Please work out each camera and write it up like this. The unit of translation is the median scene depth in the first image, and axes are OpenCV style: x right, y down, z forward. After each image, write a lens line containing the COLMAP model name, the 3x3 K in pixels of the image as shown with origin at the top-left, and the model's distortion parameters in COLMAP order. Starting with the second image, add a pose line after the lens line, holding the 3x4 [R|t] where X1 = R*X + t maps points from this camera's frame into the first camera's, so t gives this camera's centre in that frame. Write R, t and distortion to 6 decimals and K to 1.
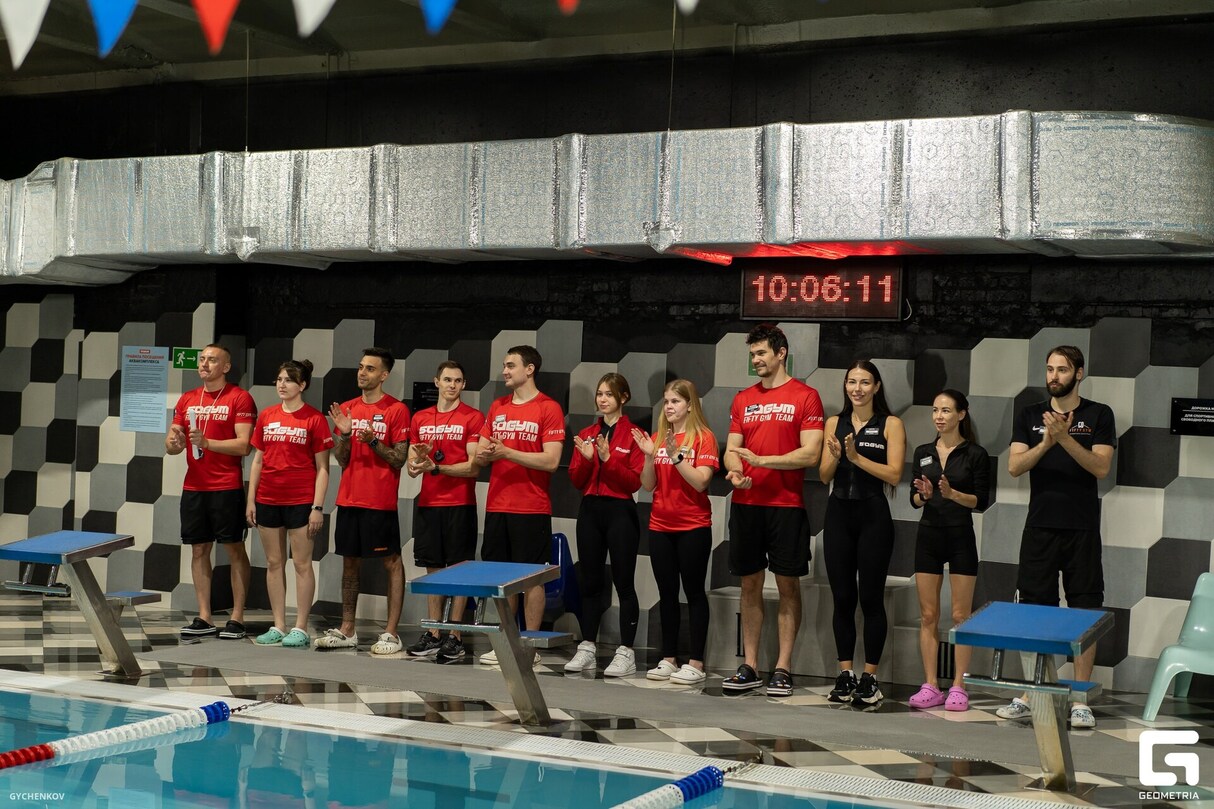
lens RADIAL K [[1870.2, 0, 607.0], [0, 1870.2, 404.5], [0, 0, 1]] dist [0.010257, -0.007515]
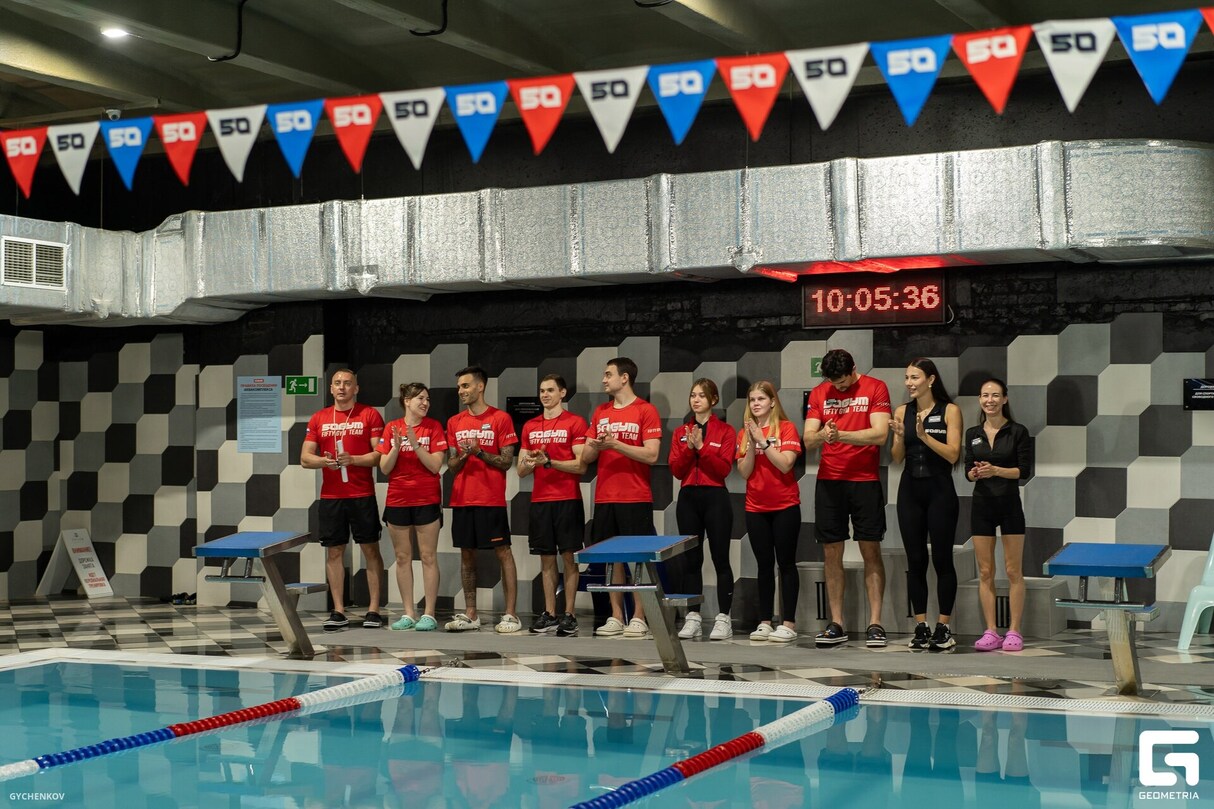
lens RADIAL K [[1867.5, 0, 607.0], [0, 1867.5, 404.5], [0, 0, 1]] dist [0.016887, -0.014273]
pose [[0.998507, -0.040977, 0.036117, -0.095956], [0.041594, 0.998999, -0.016487, 0.015571], [-0.035406, 0.017965, 0.999212, -0.149444]]
